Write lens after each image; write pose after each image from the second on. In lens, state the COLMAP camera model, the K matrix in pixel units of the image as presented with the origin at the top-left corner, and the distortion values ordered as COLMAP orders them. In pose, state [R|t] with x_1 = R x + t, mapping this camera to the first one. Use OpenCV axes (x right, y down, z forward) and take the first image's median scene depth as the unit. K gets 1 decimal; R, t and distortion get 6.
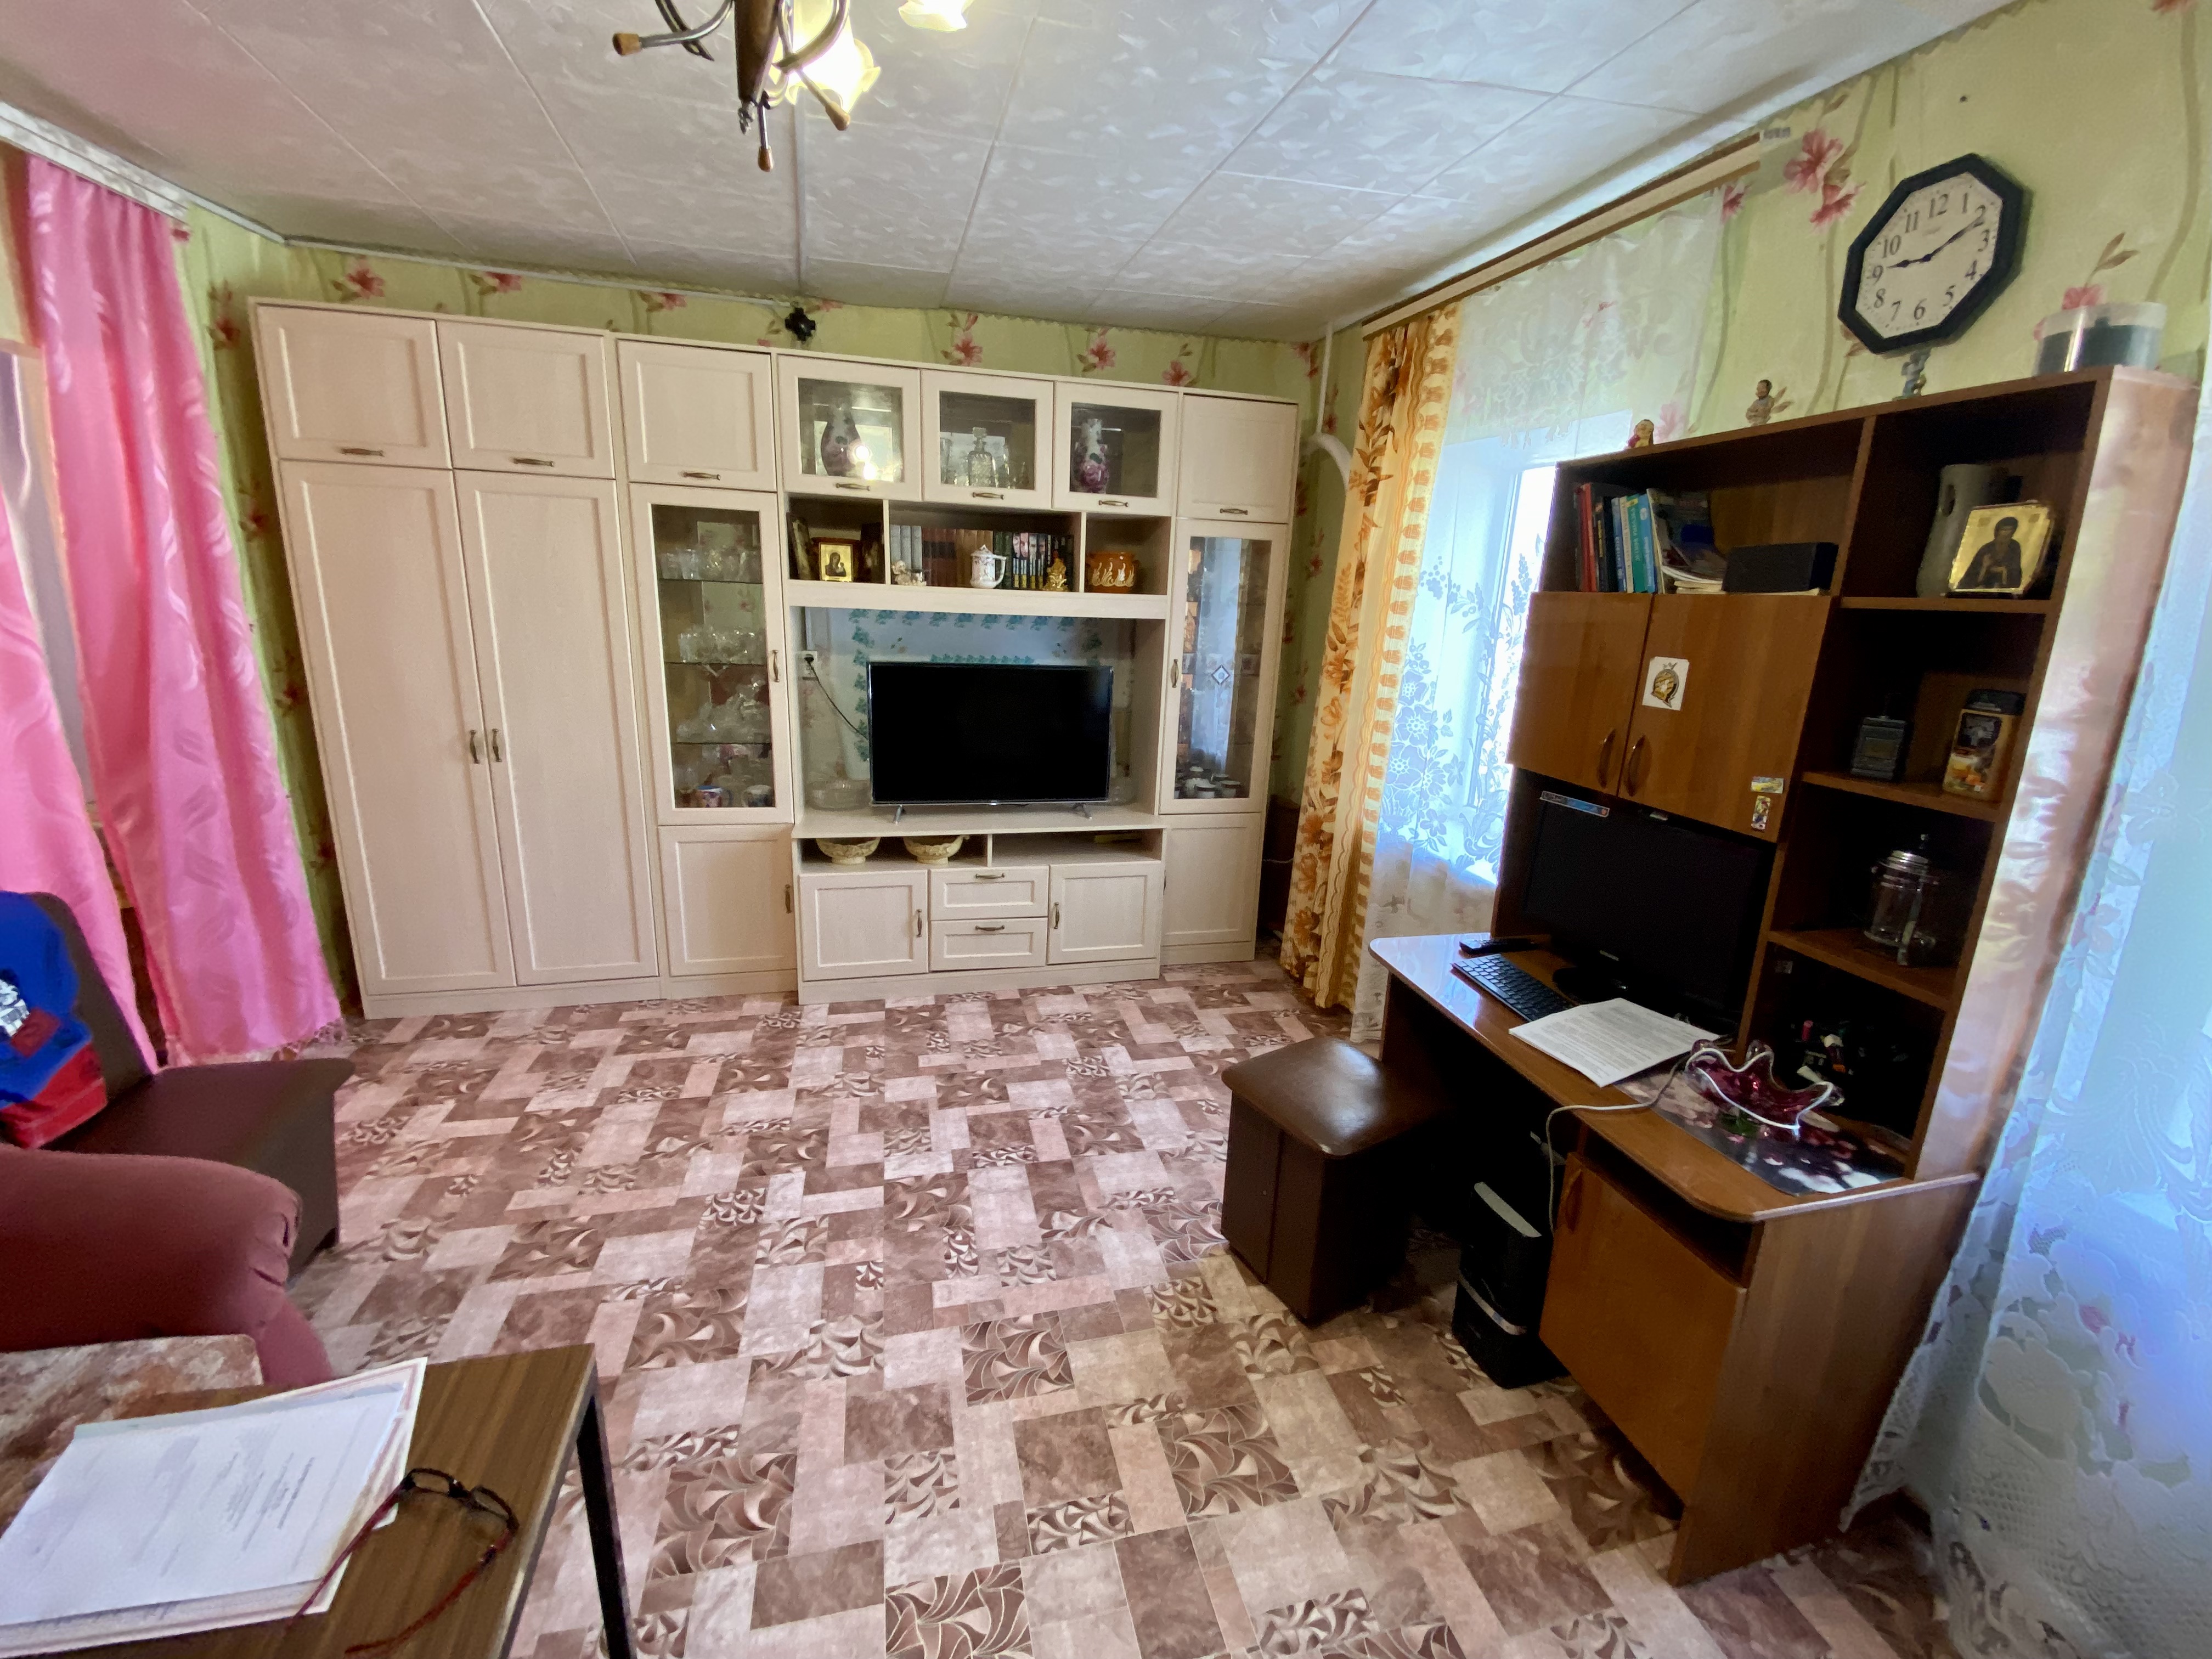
lens RADIAL K [[901.2, 0, 1106.0], [0, 901.2, 829.5], [0, 0, 1]] dist [-0.000525, -0.013499]
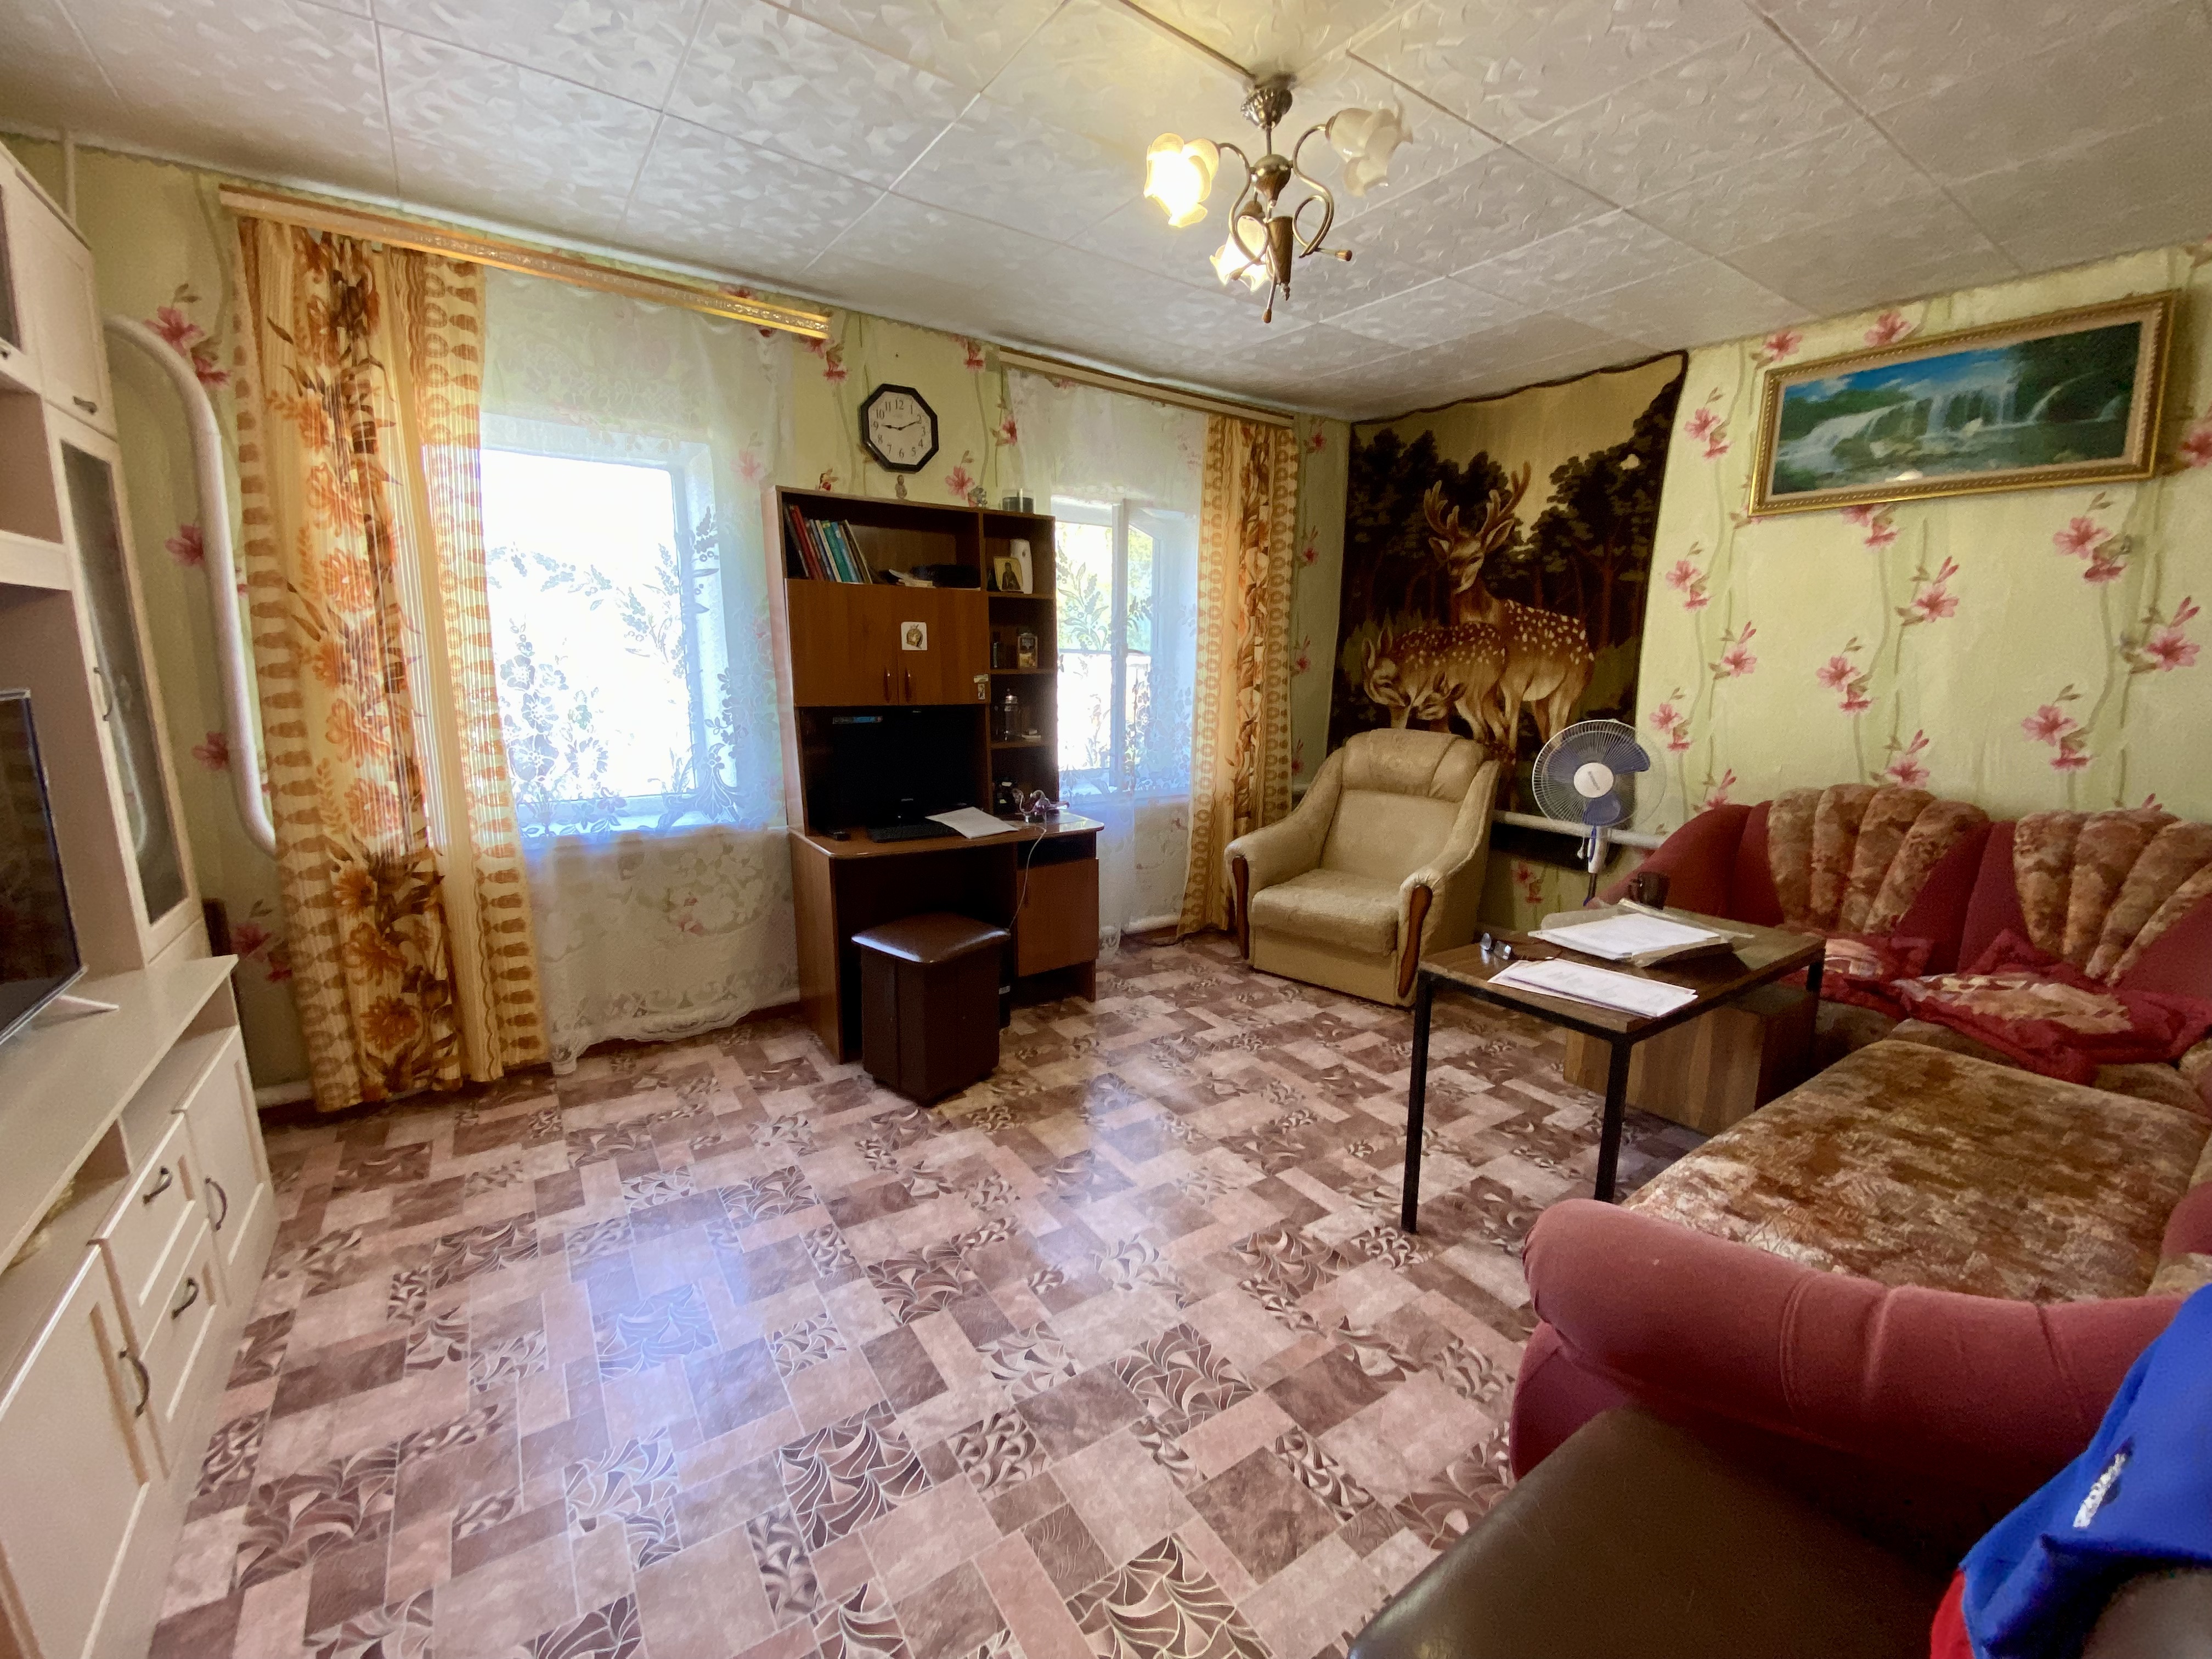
lens RADIAL K [[899.6, 0, 1106.0], [0, 899.6, 829.5], [0, 0, 1]] dist [0.030717, -0.022691]
pose [[-0.352364, -0.218395, 0.910024, -1.224267], [0.221315, 0.925363, 0.307770, -0.267406], [-0.909318, 0.309849, -0.277731, 1.231604]]
